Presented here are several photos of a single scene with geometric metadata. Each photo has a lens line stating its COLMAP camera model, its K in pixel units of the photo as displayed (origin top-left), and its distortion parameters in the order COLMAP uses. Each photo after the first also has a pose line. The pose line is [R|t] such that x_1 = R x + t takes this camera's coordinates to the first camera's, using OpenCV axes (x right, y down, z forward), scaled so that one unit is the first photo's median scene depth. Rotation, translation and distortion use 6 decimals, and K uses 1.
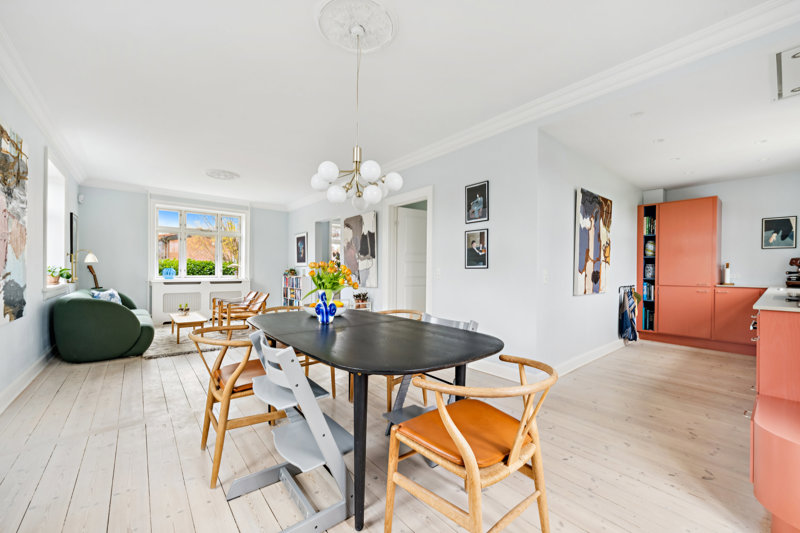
lens RADIAL K [[317.2, 0, 403.2], [0, 317.2, 271.0], [0, 0, 1]] dist [0.000985, 0.000141]
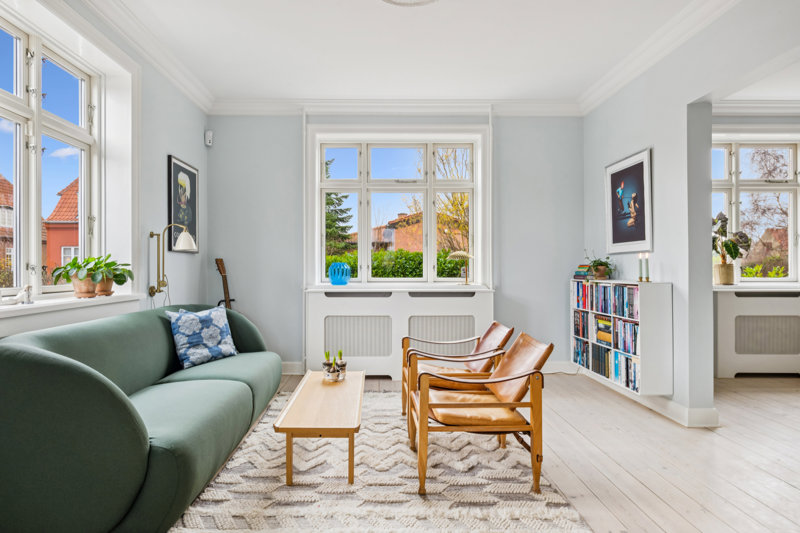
lens RADIAL K [[406.7, 0, 396.7], [0, 406.7, 266.6], [0, 0, 1]] dist [0.000994, 0.000249]
pose [[0.768487, -0.013431, -0.639725, -0.238870], [0.005864, 0.999886, -0.013948, 0.005422], [0.639839, 0.006967, 0.768477, 0.508598]]
